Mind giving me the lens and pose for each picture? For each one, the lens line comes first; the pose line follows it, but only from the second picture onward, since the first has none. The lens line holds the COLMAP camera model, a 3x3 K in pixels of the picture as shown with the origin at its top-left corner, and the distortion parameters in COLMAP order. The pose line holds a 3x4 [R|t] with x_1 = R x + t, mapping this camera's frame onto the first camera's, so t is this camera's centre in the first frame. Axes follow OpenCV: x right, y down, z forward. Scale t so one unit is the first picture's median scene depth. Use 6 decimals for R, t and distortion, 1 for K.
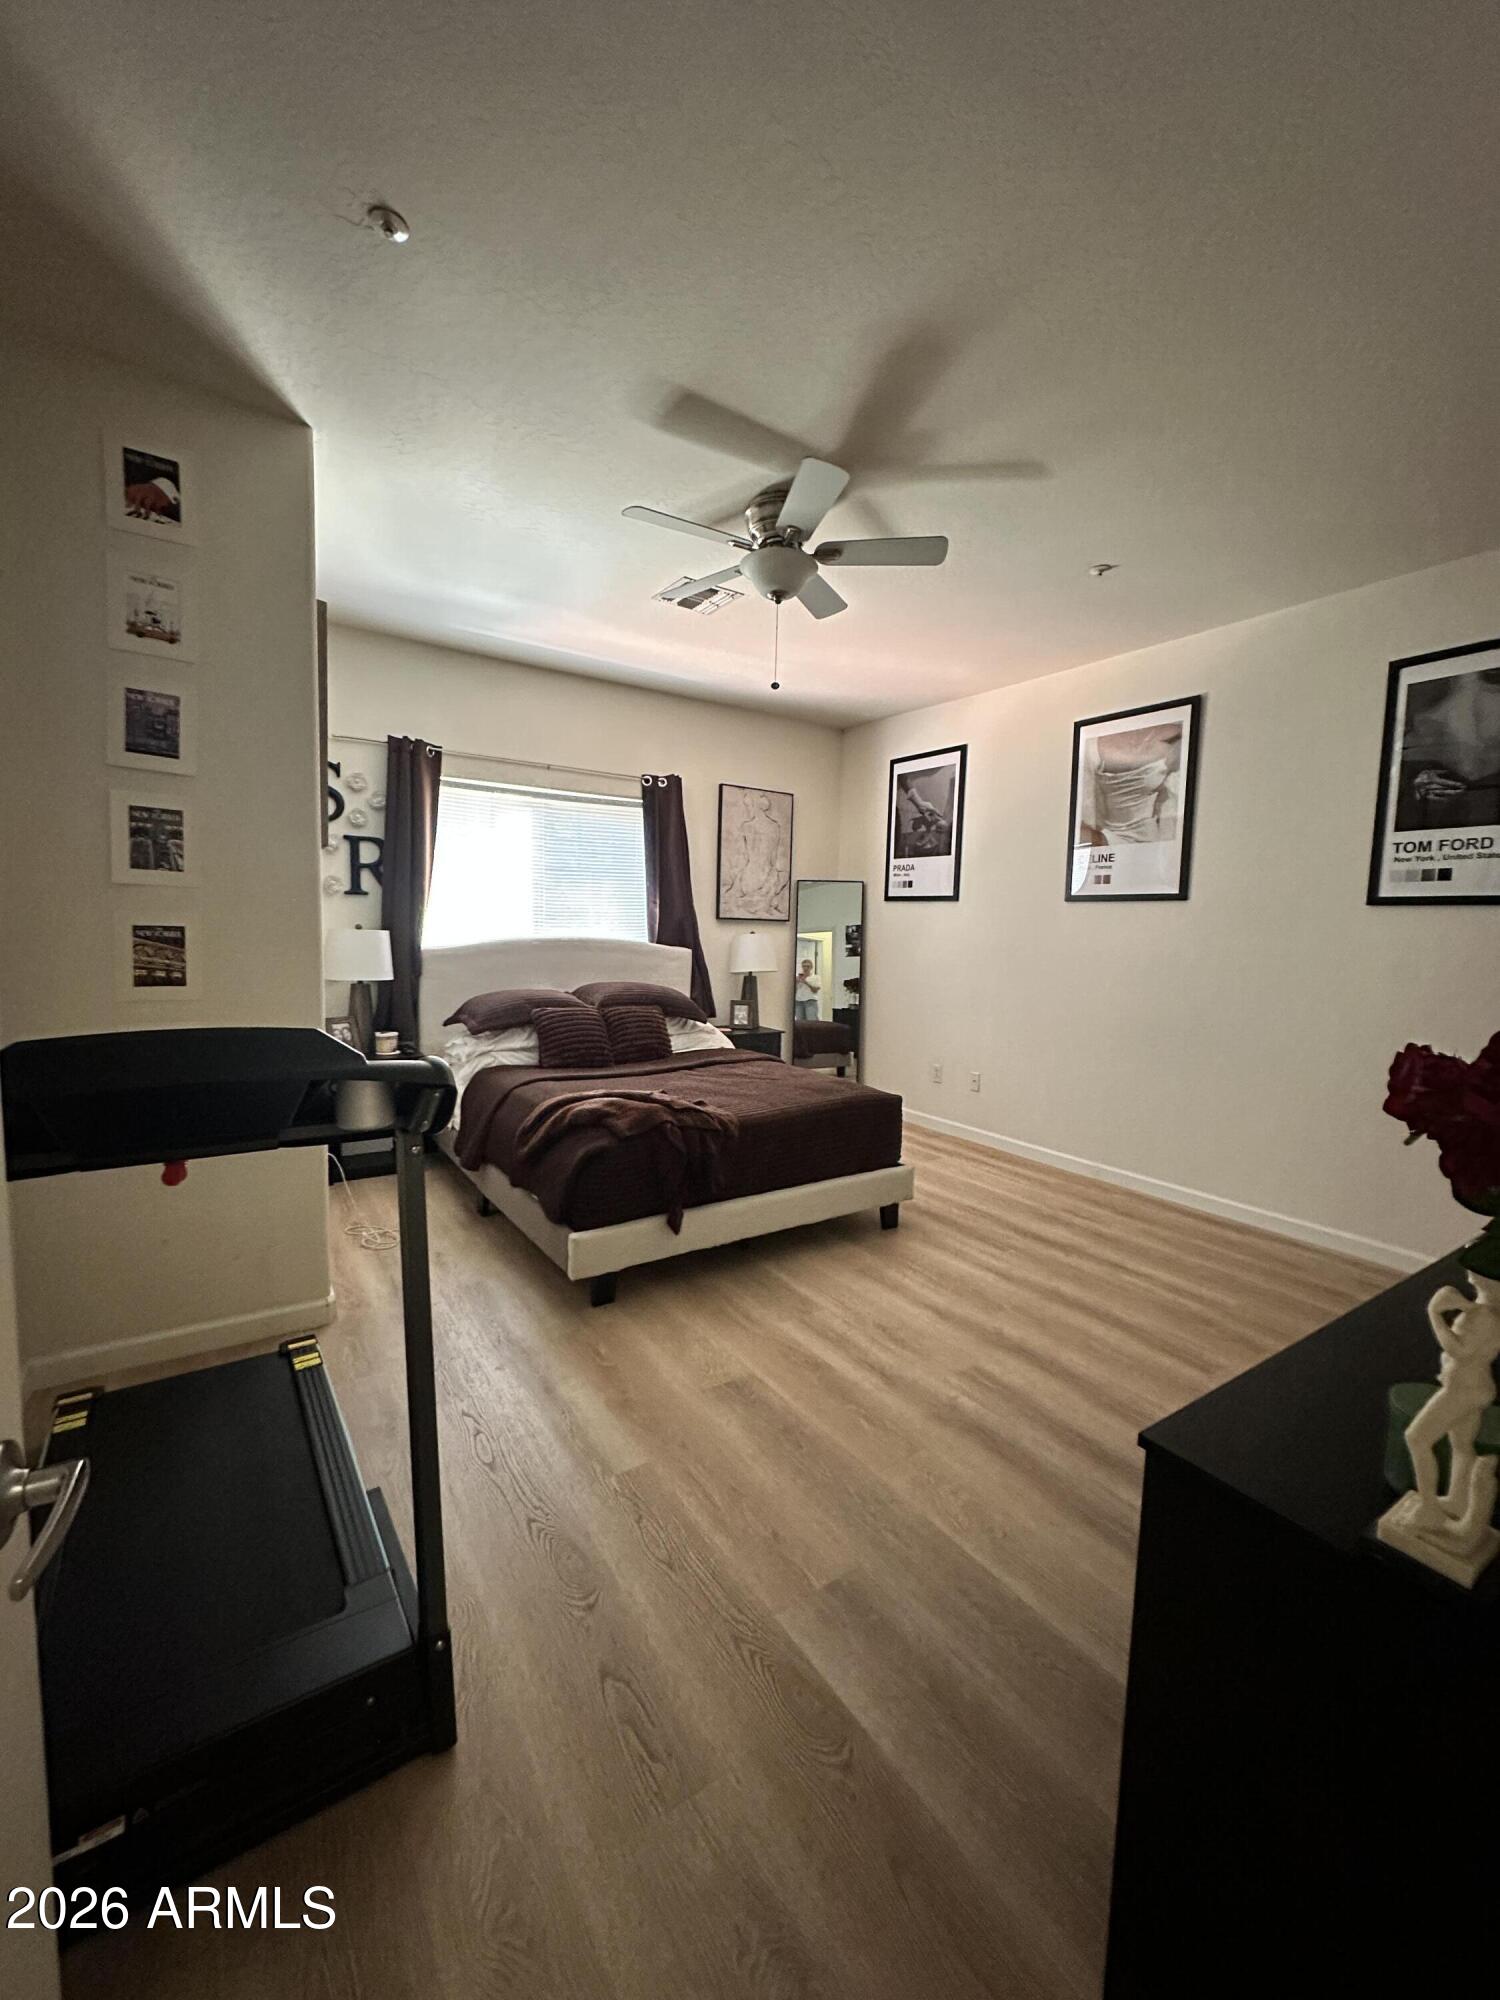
lens RADIAL K [[792.3, 0, 756.5], [0, 792.3, 998.5], [0, 0, 1]] dist [-0.004214, 0.000709]
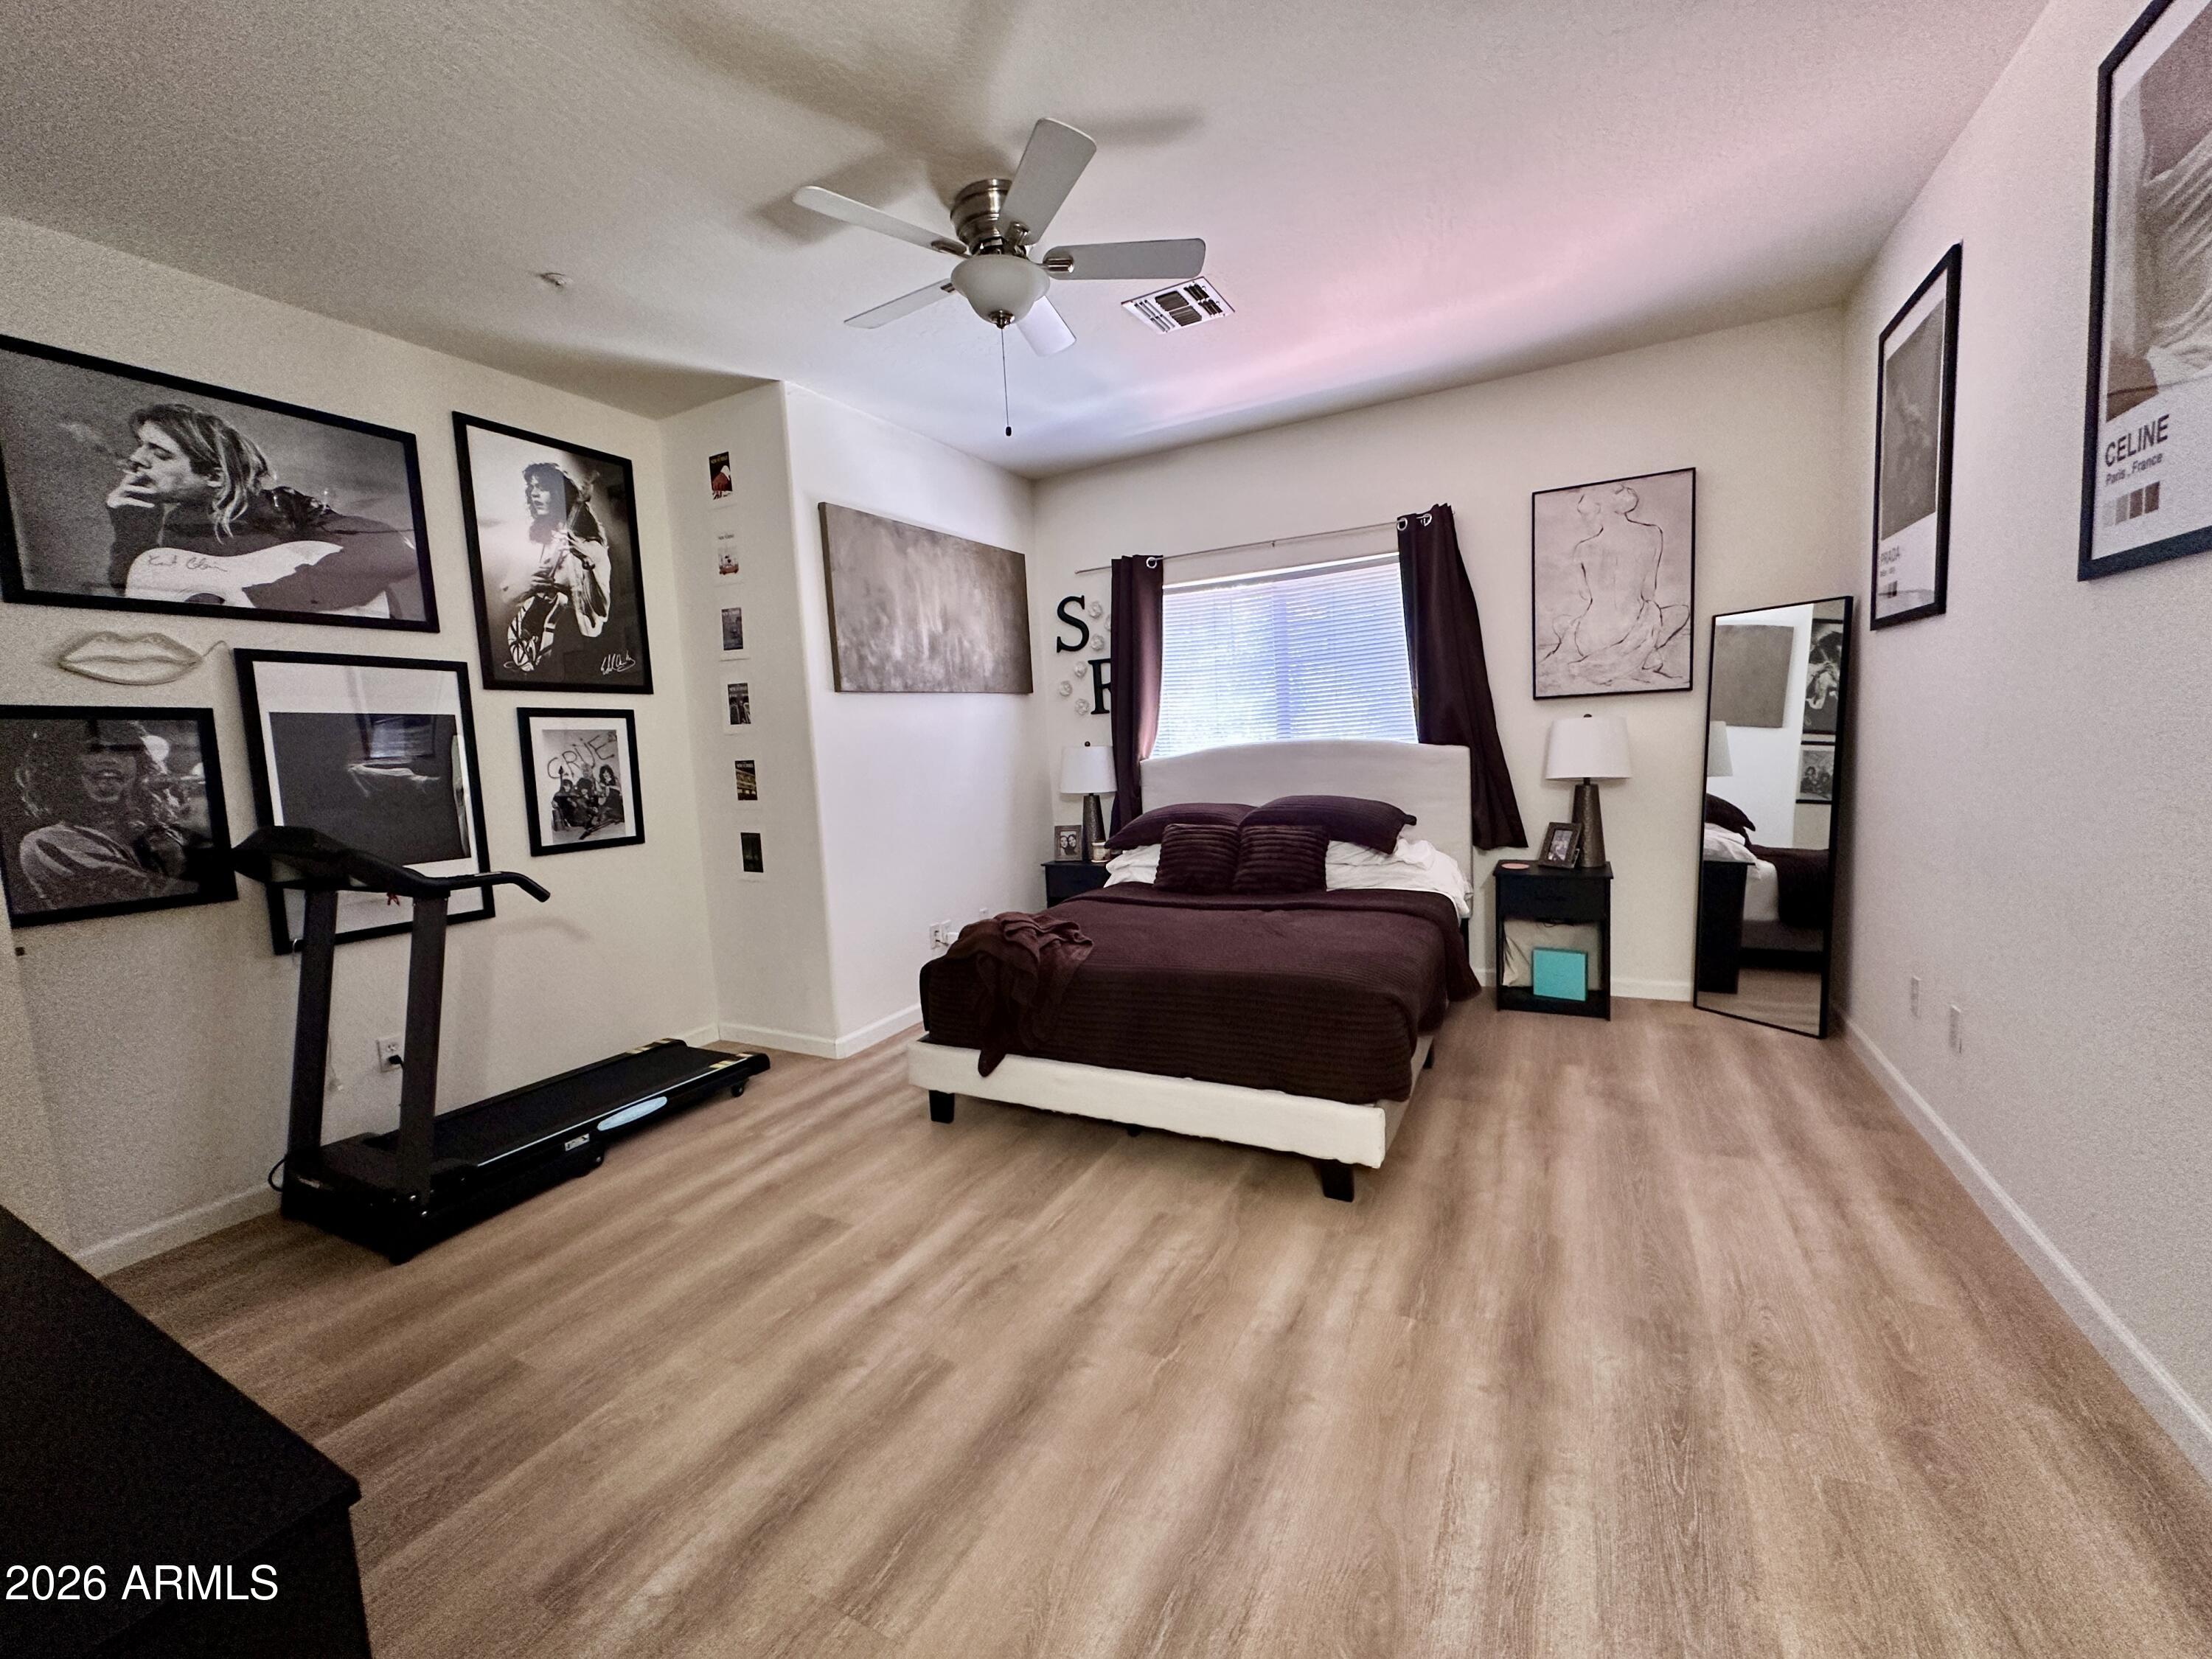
lens RADIAL K [[876.2, 0, 1103.3], [0, 876.2, 830.8], [0, 0, 1]] dist [-0.004214, 0.000709]
pose [[0.470226, 0.041982, -0.881547, 0.574725], [-0.014420, 0.999100, 0.039889, -0.018332], [0.882428, -0.006045, 0.470409, 0.441248]]
